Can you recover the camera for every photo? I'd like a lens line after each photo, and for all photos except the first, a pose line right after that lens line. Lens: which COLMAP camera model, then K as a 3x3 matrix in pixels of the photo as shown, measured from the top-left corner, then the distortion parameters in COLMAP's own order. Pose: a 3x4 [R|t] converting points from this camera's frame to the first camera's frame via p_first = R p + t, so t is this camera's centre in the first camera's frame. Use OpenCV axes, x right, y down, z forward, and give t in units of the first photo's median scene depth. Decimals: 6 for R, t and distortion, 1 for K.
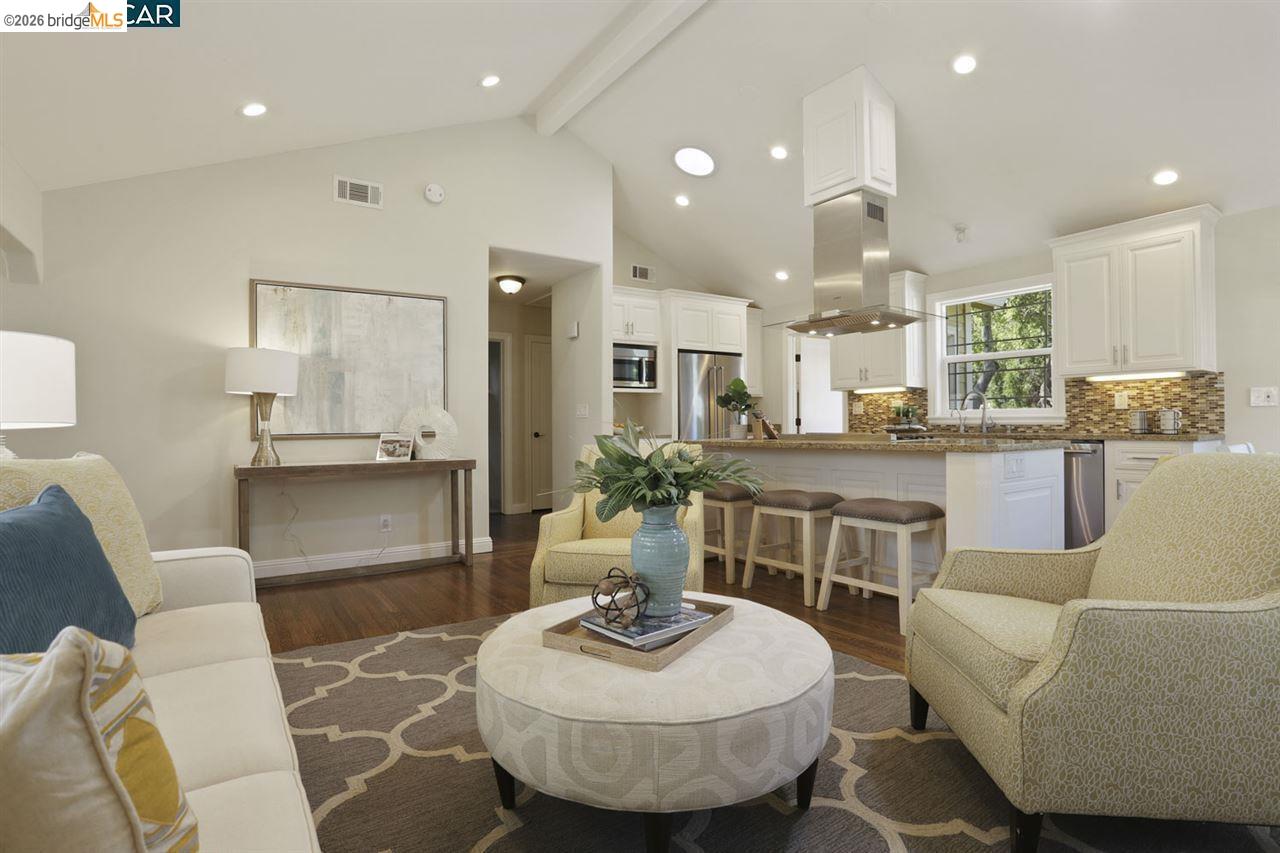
lens RADIAL K [[623.4, 0, 648.1], [0, 623.4, 422.5], [0, 0, 1]] dist [-0.061796, 0.024104]
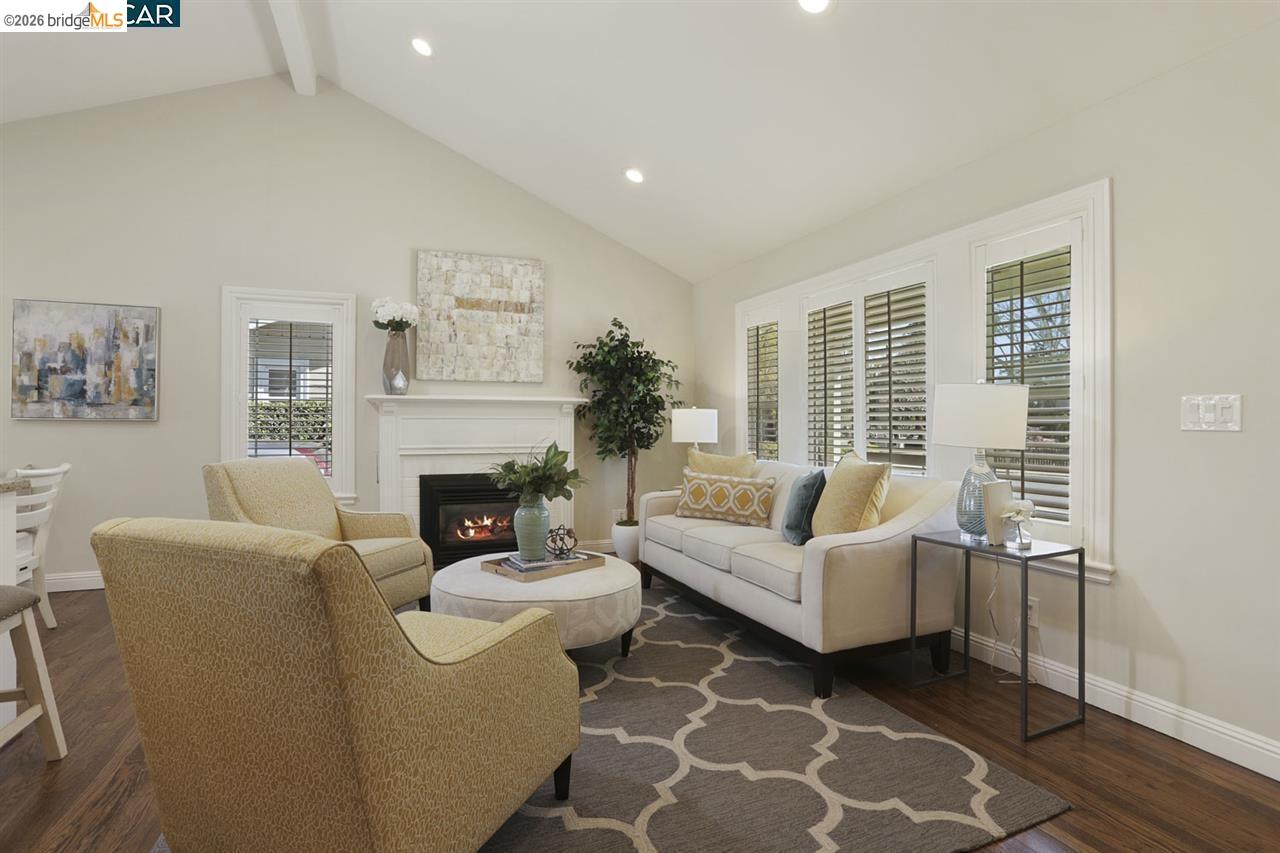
lens RADIAL K [[623.4, 0, 643.9], [0, 623.4, 420.2], [0, 0, 1]] dist [-0.061796, 0.024104]
pose [[-0.975560, 0.006522, 0.219635, -0.270381], [0.004700, 0.999950, -0.008817, -0.018450], [-0.219682, -0.007569, -0.975542, 1.087654]]
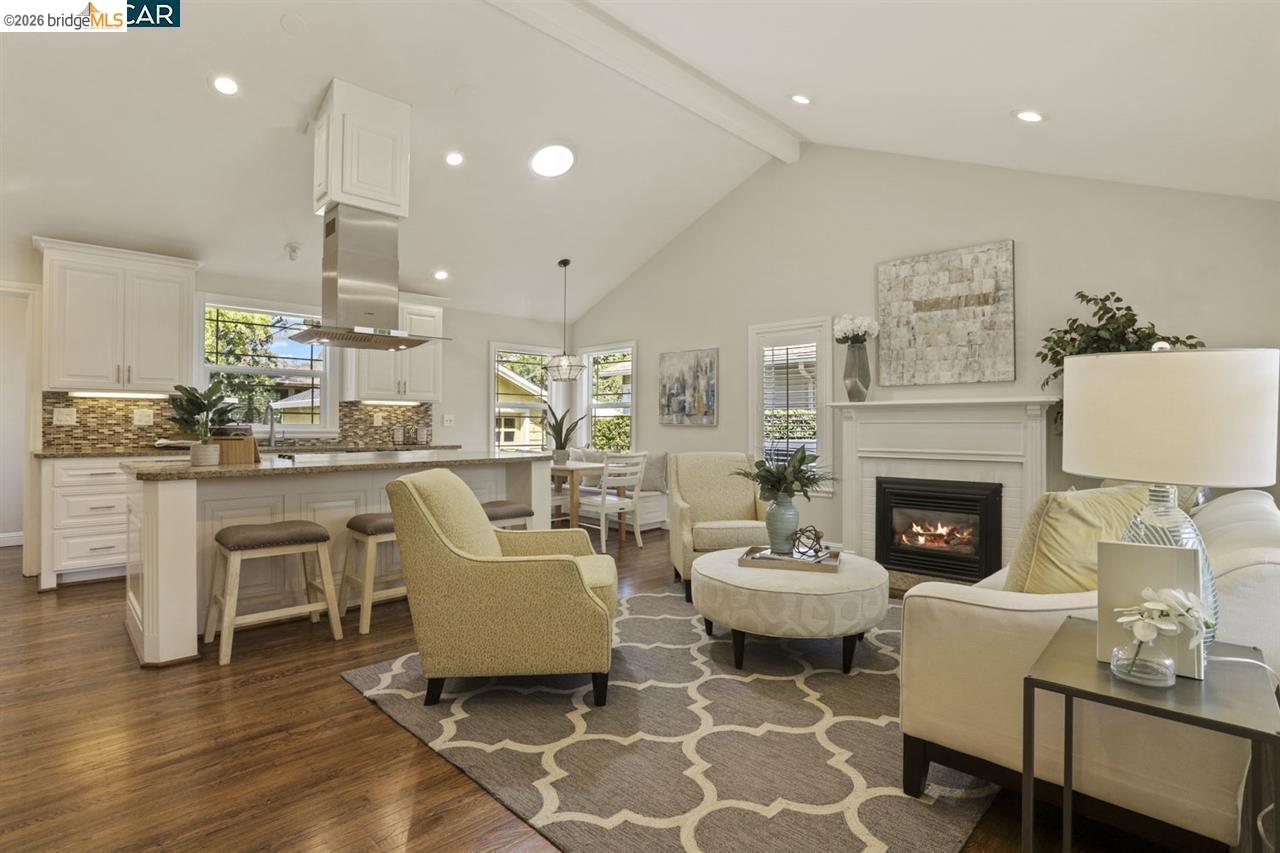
lens RADIAL K [[623.4, 0, 642.2], [0, 623.4, 418.5], [0, 0, 1]] dist [-0.061796, 0.024104]
pose [[-0.180277, 0.017766, 0.983455, -0.716536], [-0.004809, 0.999809, -0.018943, -0.017557], [-0.983604, -0.008145, -0.180157, 0.737033]]
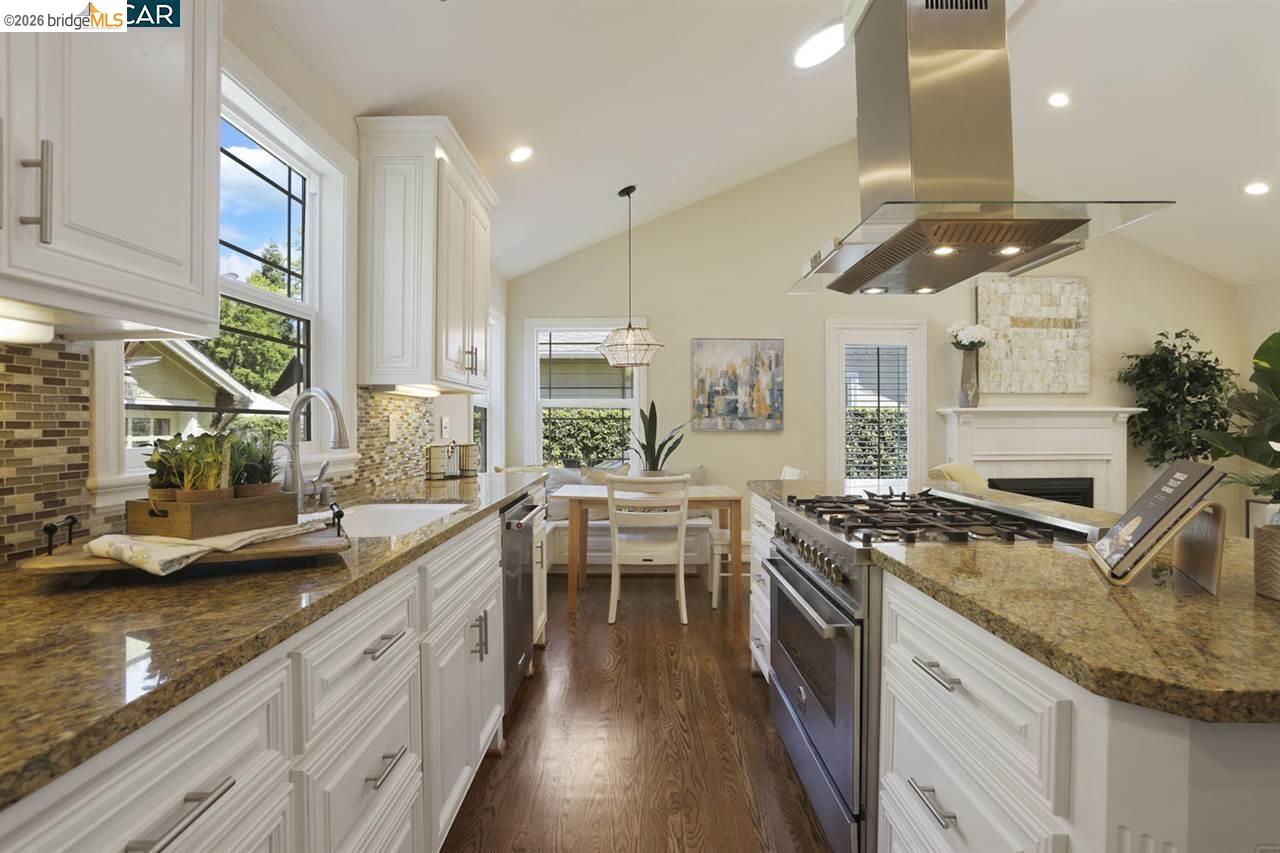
lens RADIAL K [[623.4, 0, 624.0], [0, 623.4, 422.3], [0, 0, 1]] dist [-0.061796, 0.024104]
pose [[-0.824109, 0.011223, 0.566319, 0.283088], [0.005804, 0.999919, -0.011368, -0.035420], [-0.566401, -0.006082, -0.824107, 1.523204]]
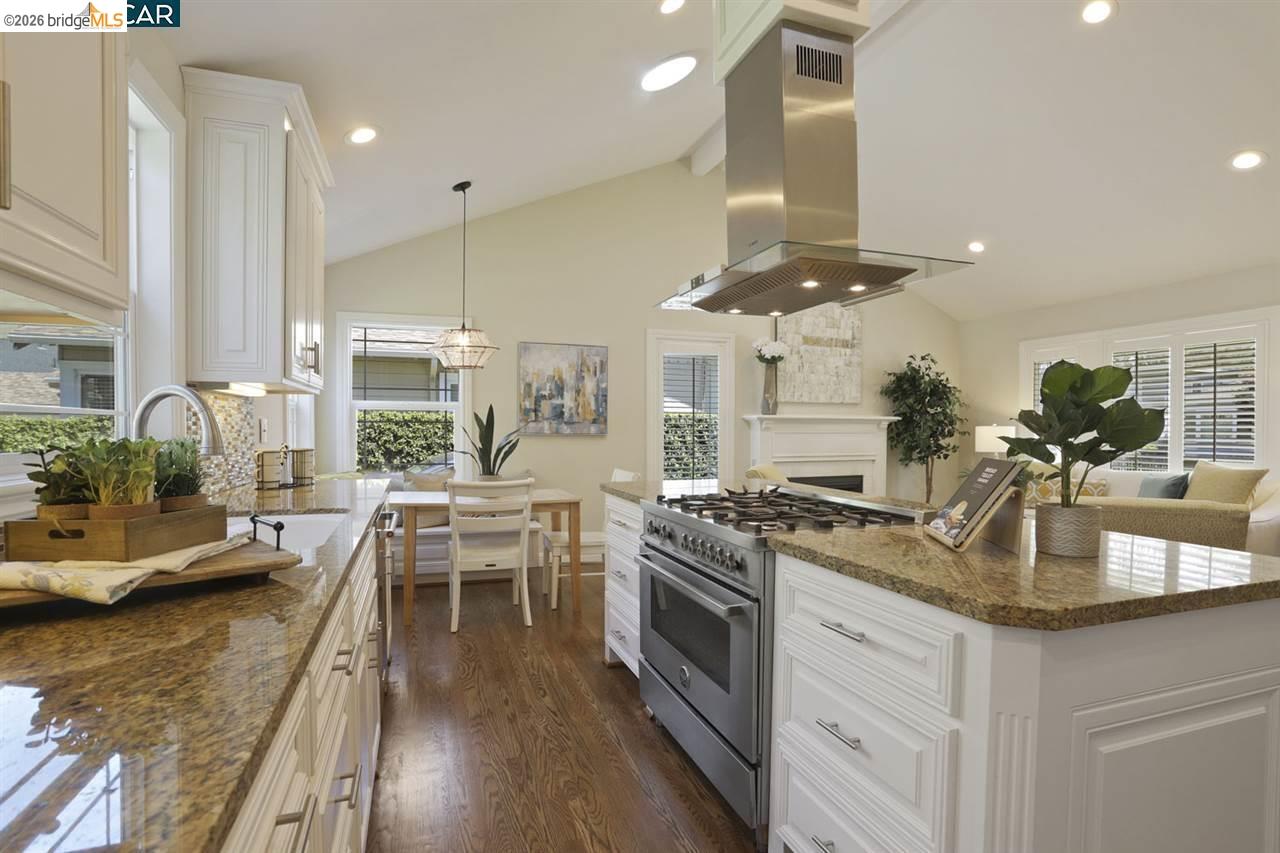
lens RADIAL K [[623.4, 0, 648.6], [0, 623.4, 439.5], [0, 0, 1]] dist [-0.061796, 0.024104]
pose [[-0.965446, -0.000232, 0.260602, 0.305008], [0.002833, 0.999931, 0.011386, -0.035857], [-0.260587, 0.011731, -0.965379, 1.544922]]
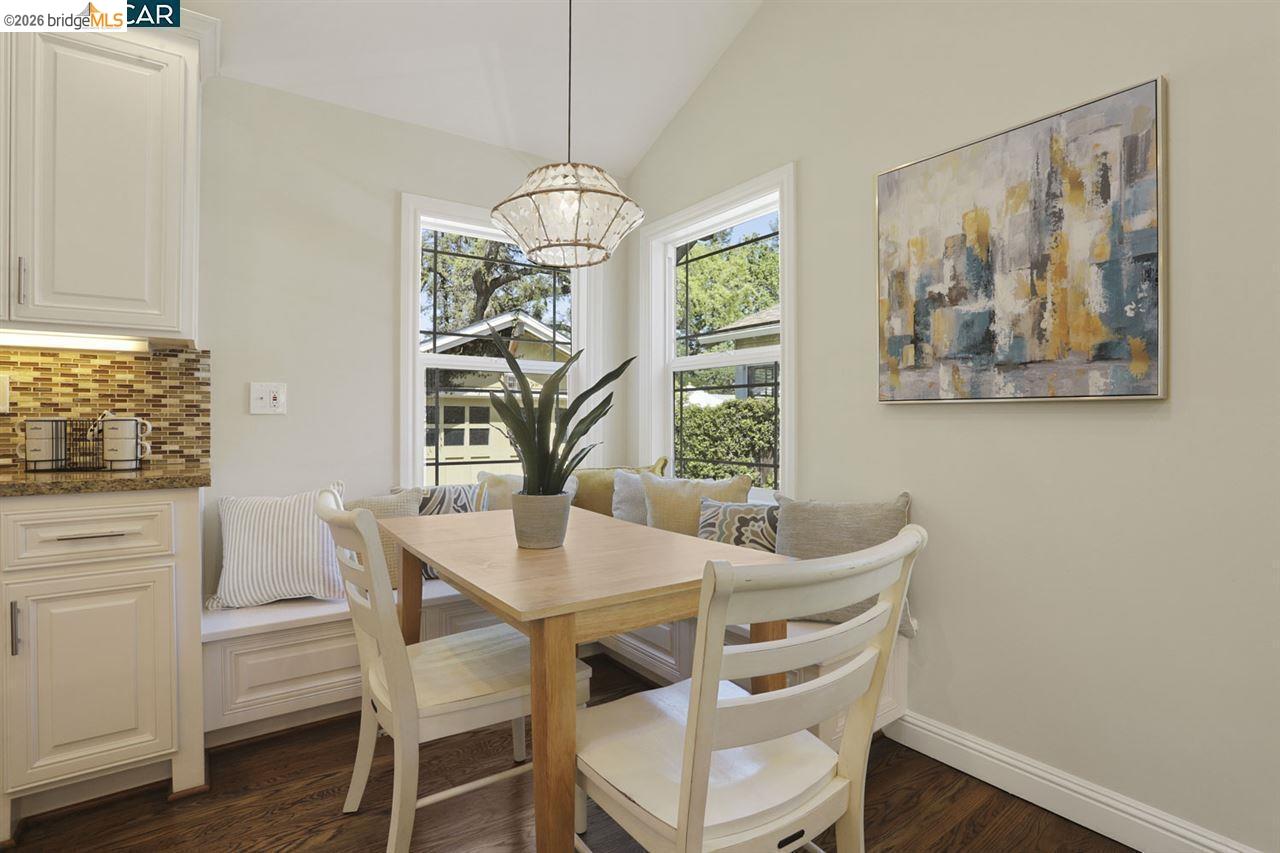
lens RADIAL K [[623.4, 0, 641.4], [0, 623.4, 422.1], [0, 0, 1]] dist [-0.061796, 0.024104]
pose [[-0.013036, 0.007944, 0.999883, 0.386798], [-0.000498, 0.999968, -0.007951, -0.013658], [-0.999915, -0.000602, -0.013032, 0.598626]]
